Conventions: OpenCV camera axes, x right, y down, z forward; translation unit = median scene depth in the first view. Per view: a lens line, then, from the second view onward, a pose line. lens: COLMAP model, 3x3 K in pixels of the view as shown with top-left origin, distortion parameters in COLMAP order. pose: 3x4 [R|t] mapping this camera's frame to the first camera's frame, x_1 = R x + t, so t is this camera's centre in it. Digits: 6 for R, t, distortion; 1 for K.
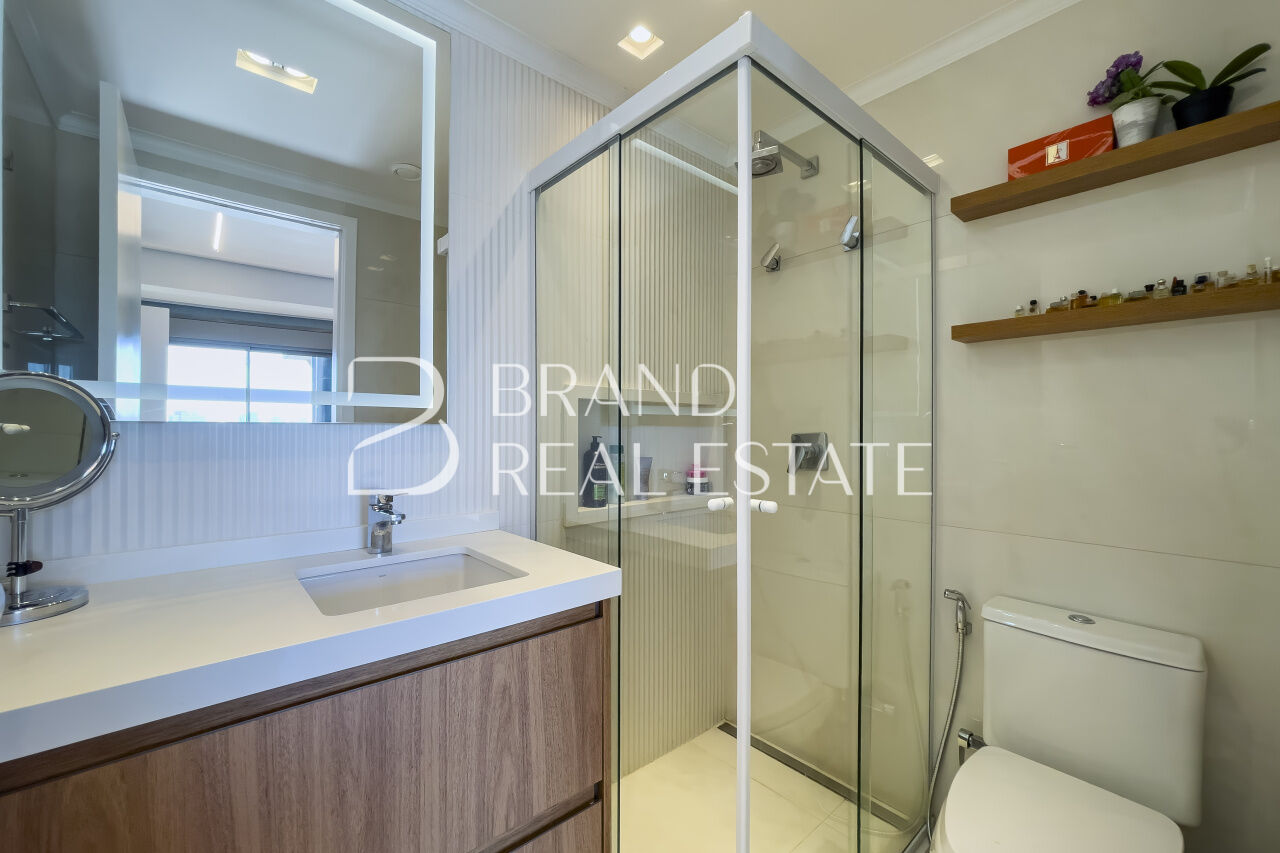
lens RADIAL K [[525.1, 0, 639.8], [0, 525.1, 430.4], [0, 0, 1]] dist [0.000519, -0.000321]
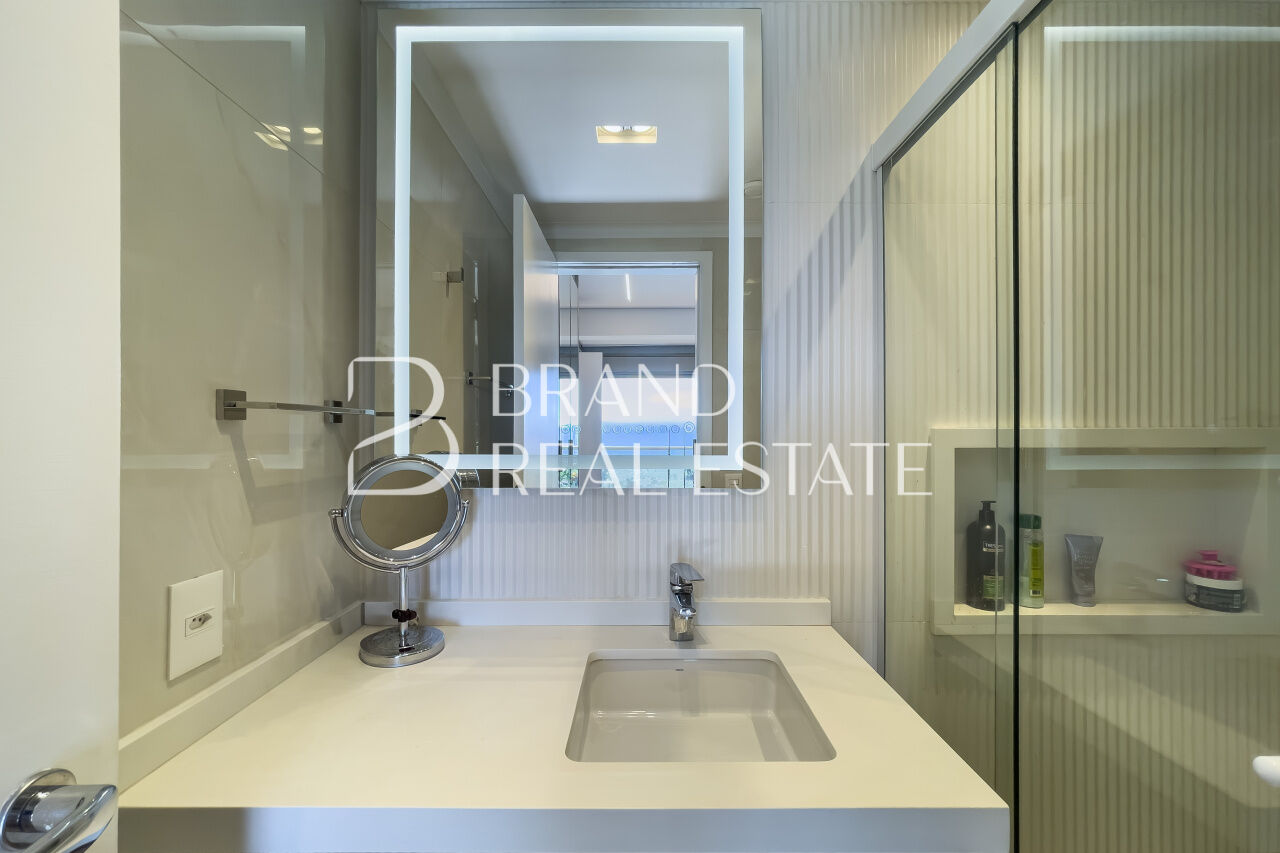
lens RADIAL K [[525.1, 0, 639.8], [0, 525.1, 430.4], [0, 0, 1]] dist [0.000519, -0.000321]
pose [[0.751891, -0.000924, -0.659287, 0.026197], [0.001315, 0.999999, 0.000097, -0.088107], [0.659286, -0.000940, 0.751892, 0.224391]]
